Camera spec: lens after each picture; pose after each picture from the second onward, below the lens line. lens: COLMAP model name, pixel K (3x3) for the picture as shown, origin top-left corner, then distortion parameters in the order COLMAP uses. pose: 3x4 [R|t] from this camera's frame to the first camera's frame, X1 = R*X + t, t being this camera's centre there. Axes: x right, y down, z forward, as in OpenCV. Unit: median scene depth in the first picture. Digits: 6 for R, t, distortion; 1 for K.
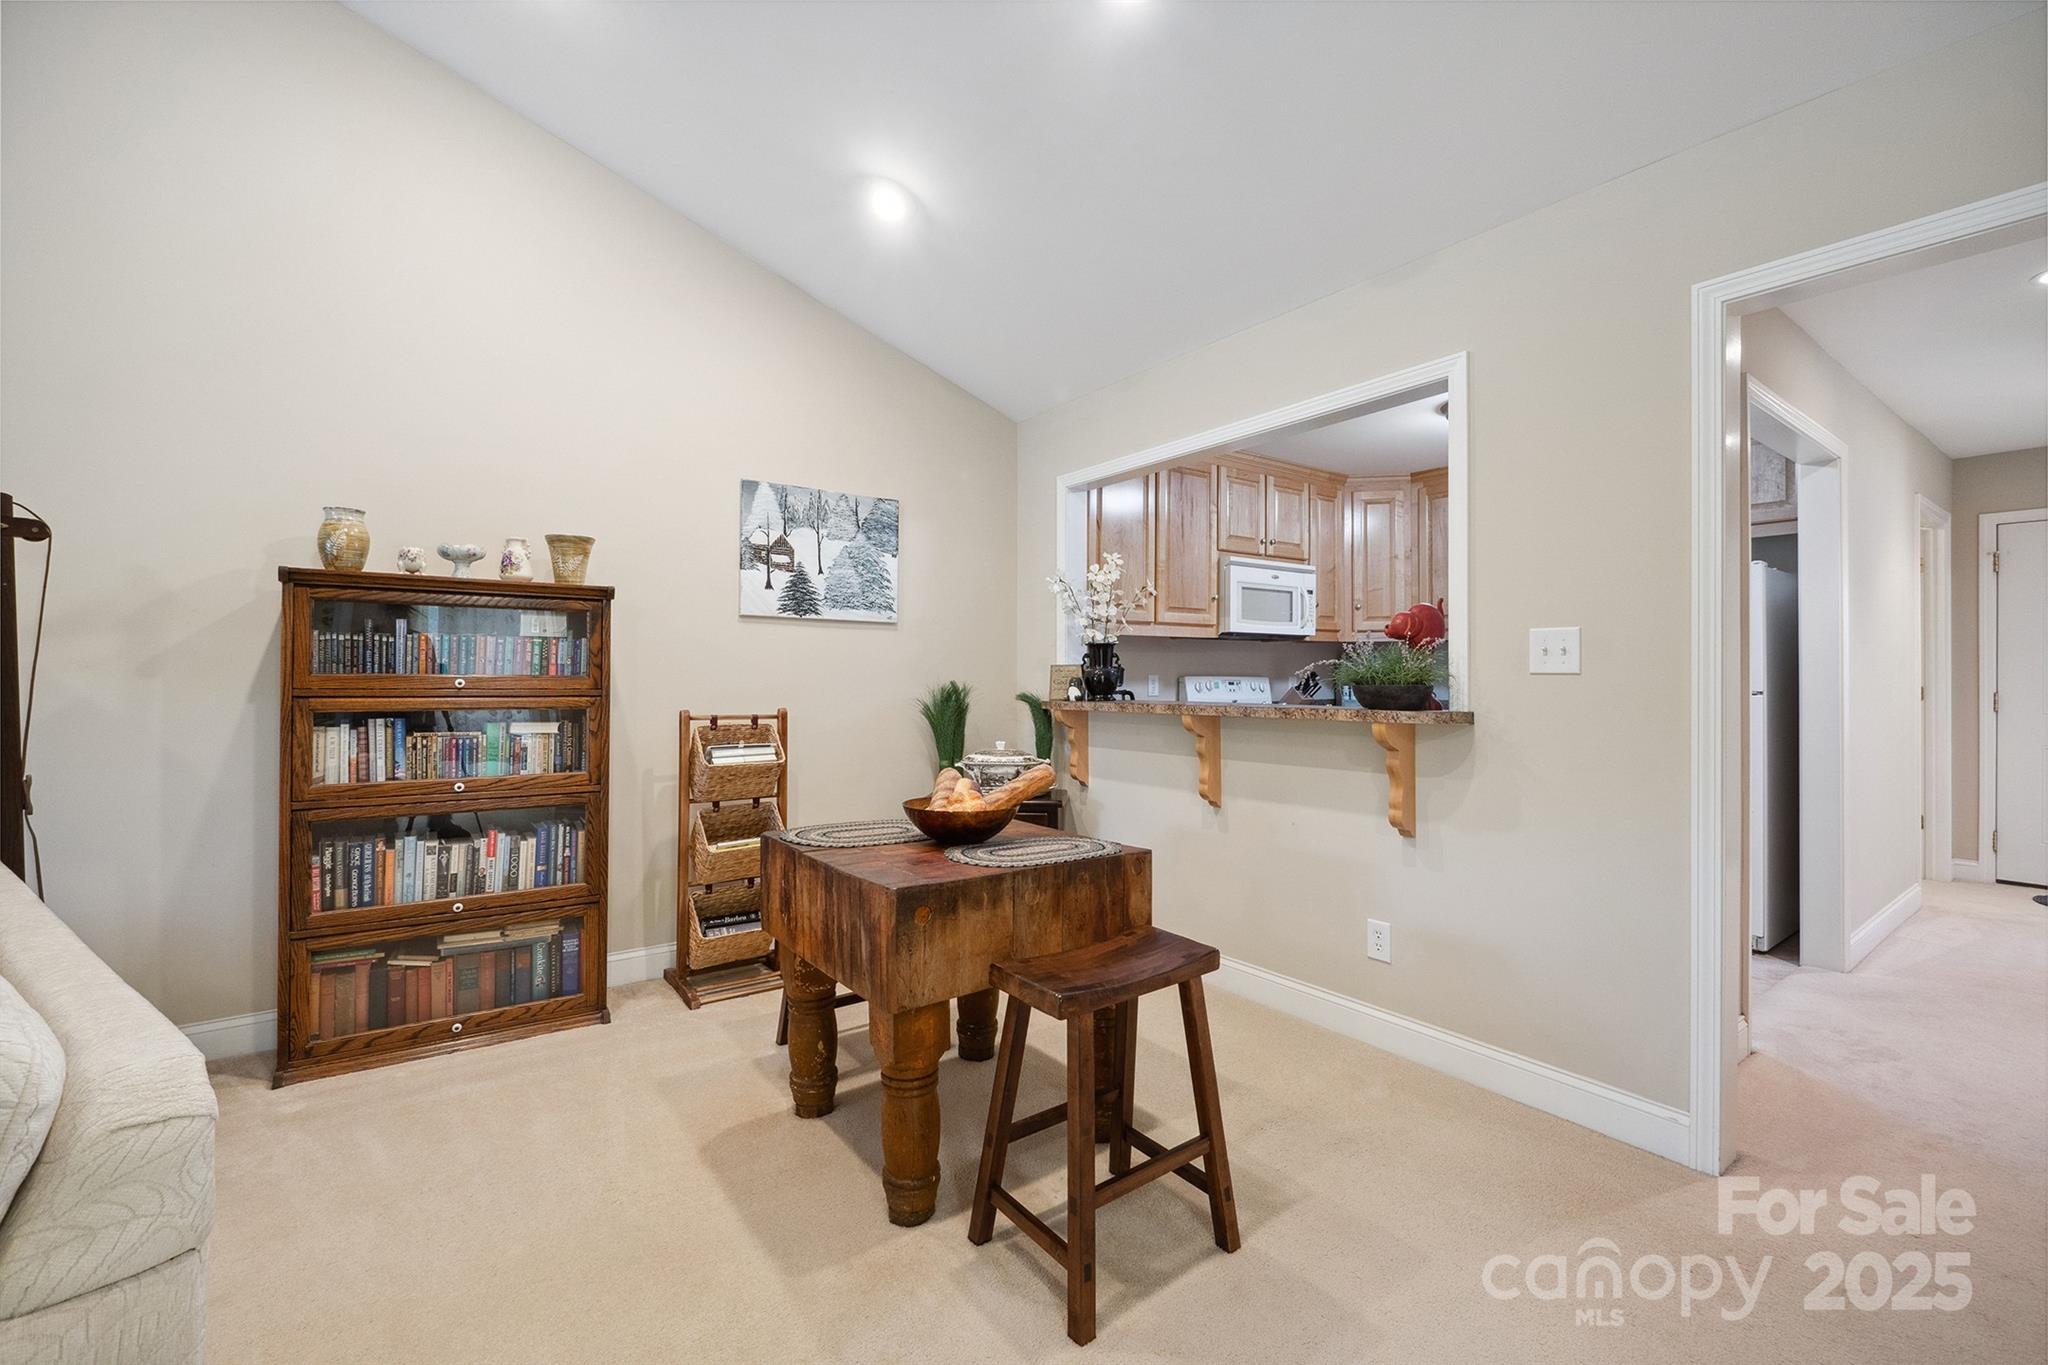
lens RADIAL K [[865.0, 0, 1022.5], [0, 865.0, 674.4], [0, 0, 1]] dist [-0.007390, -0.000107]
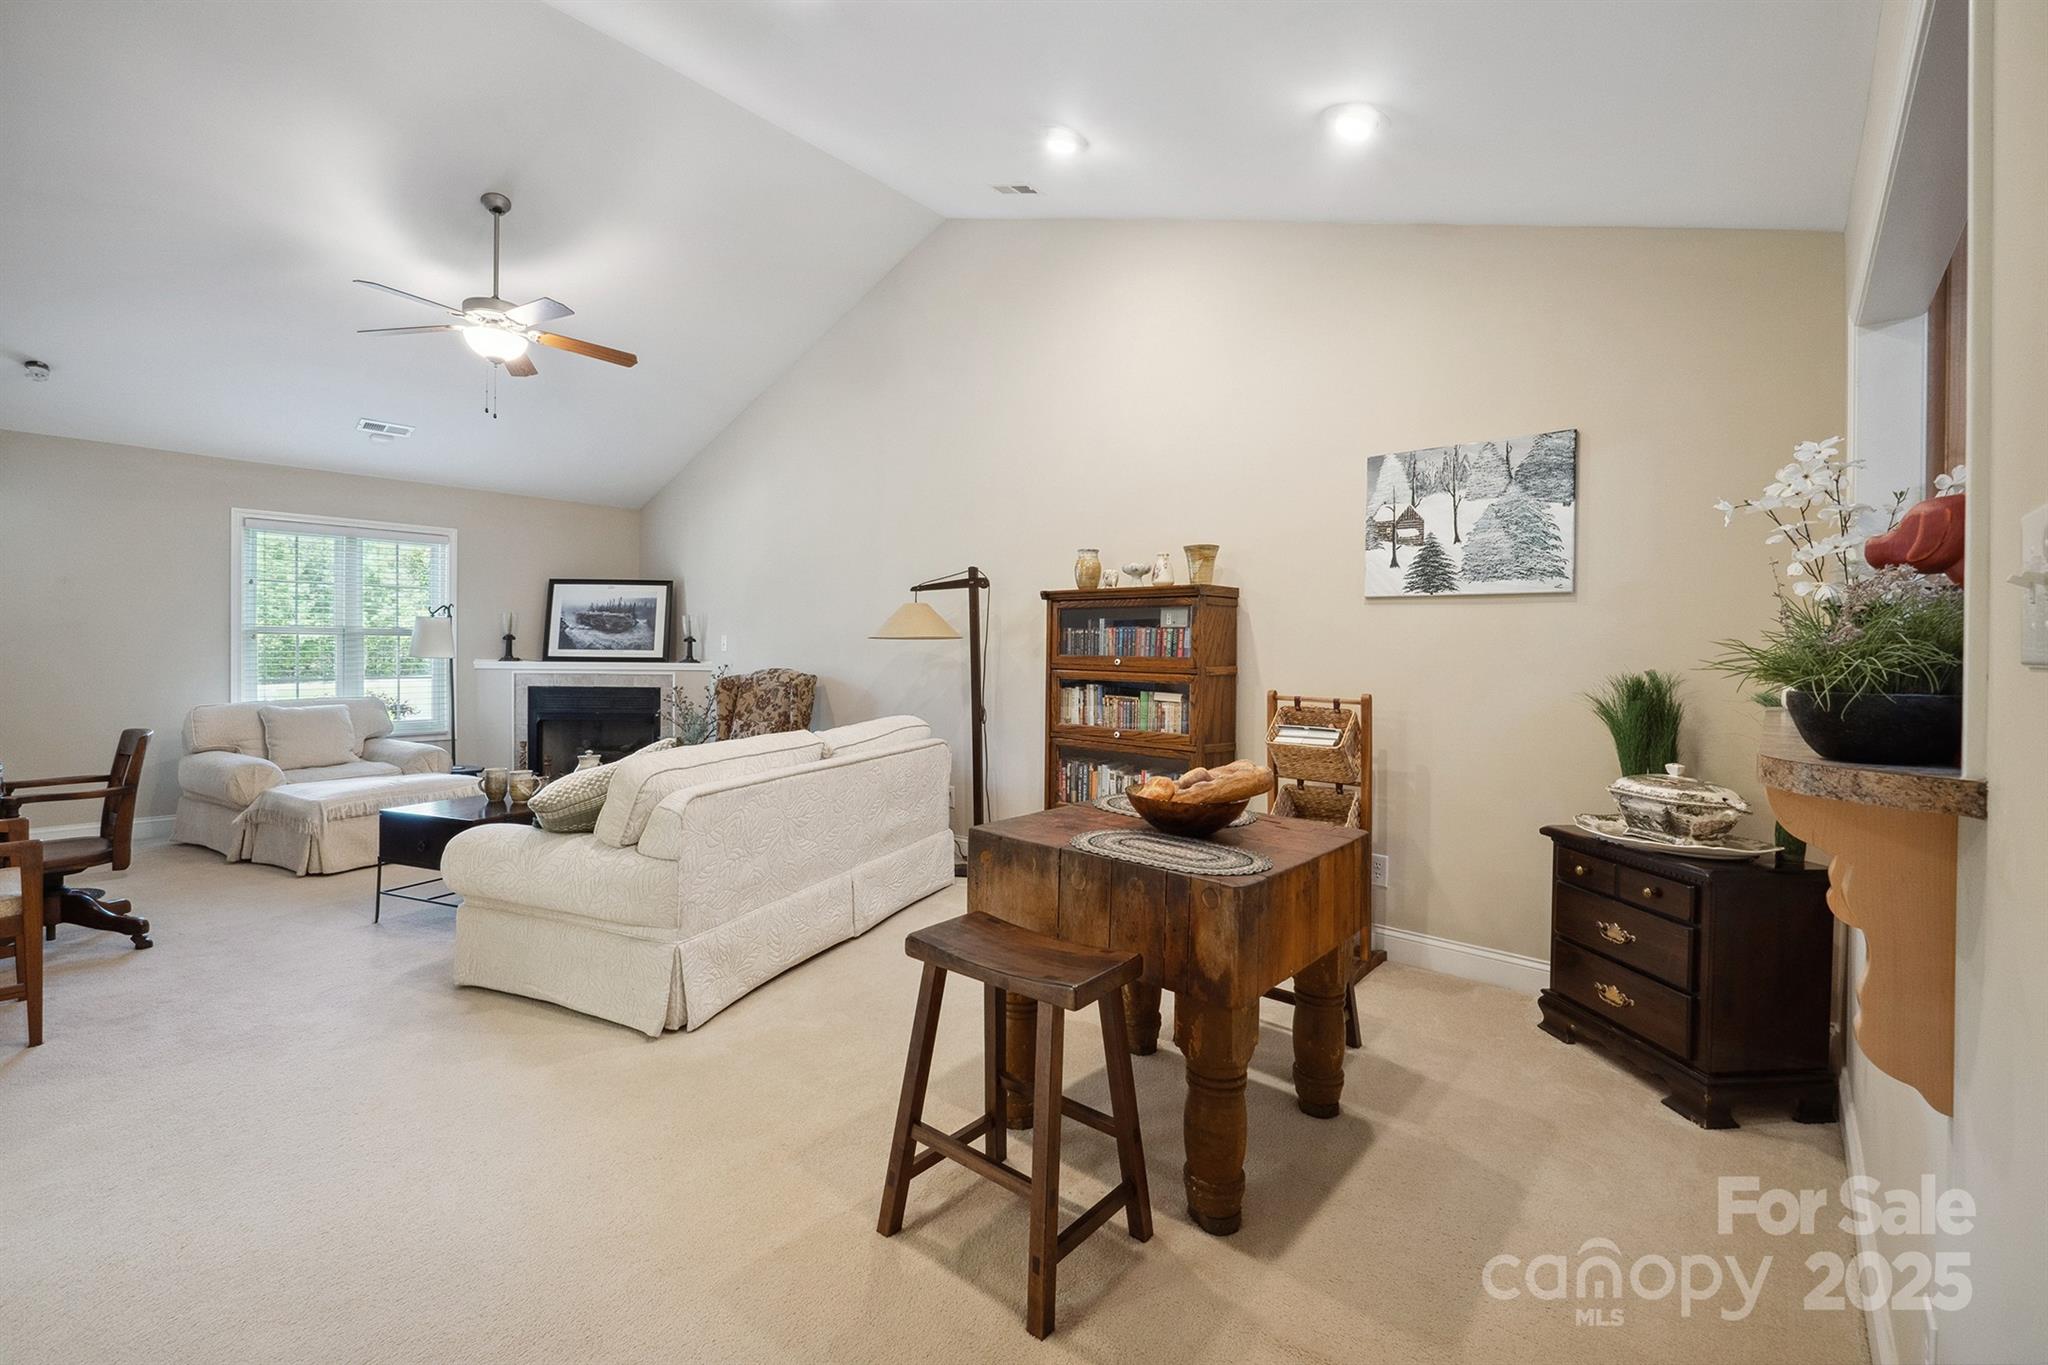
lens RADIAL K [[873.9, 0, 1022.9], [0, 873.9, 659.4], [0, 0, 1]] dist [-0.003170, -0.000217]
pose [[0.214622, 0.008463, -0.976661, 0.537180], [-0.009206, 0.999936, 0.006641, -0.001387], [0.976654, 0.007566, 0.214686, 0.398775]]
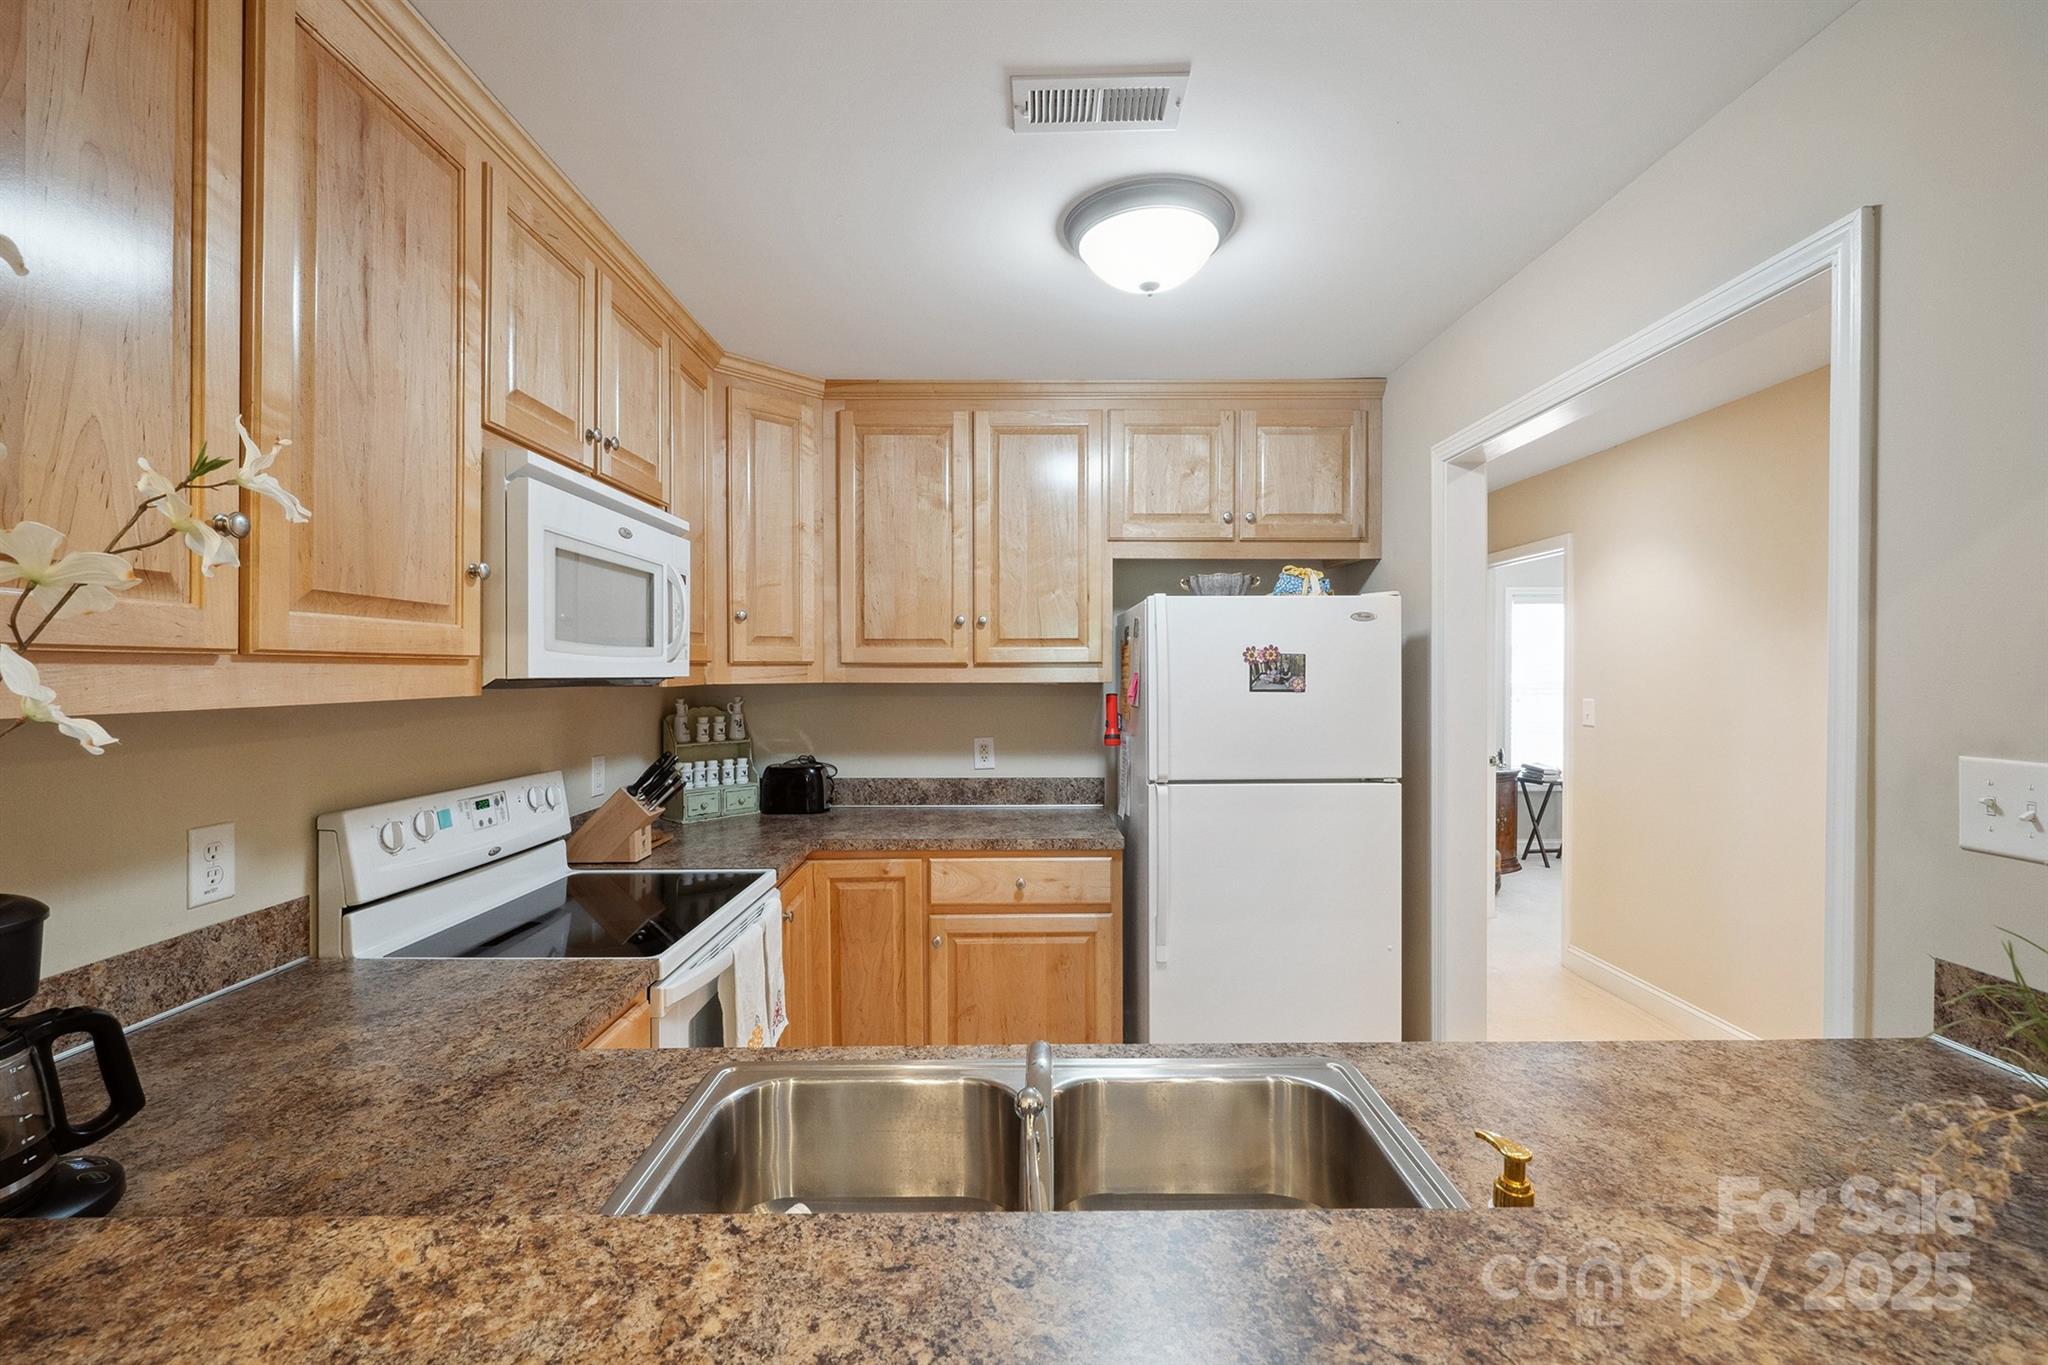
lens RADIAL K [[865.0, 0, 1022.5], [0, 865.0, 674.4], [0, 0, 1]] dist [-0.007390, -0.000107]
pose [[0.583254, -0.002738, 0.812285, 0.106671], [0.002251, 0.999996, 0.001754, -0.065748], [-0.812286, 0.000806, 0.583258, 0.843945]]
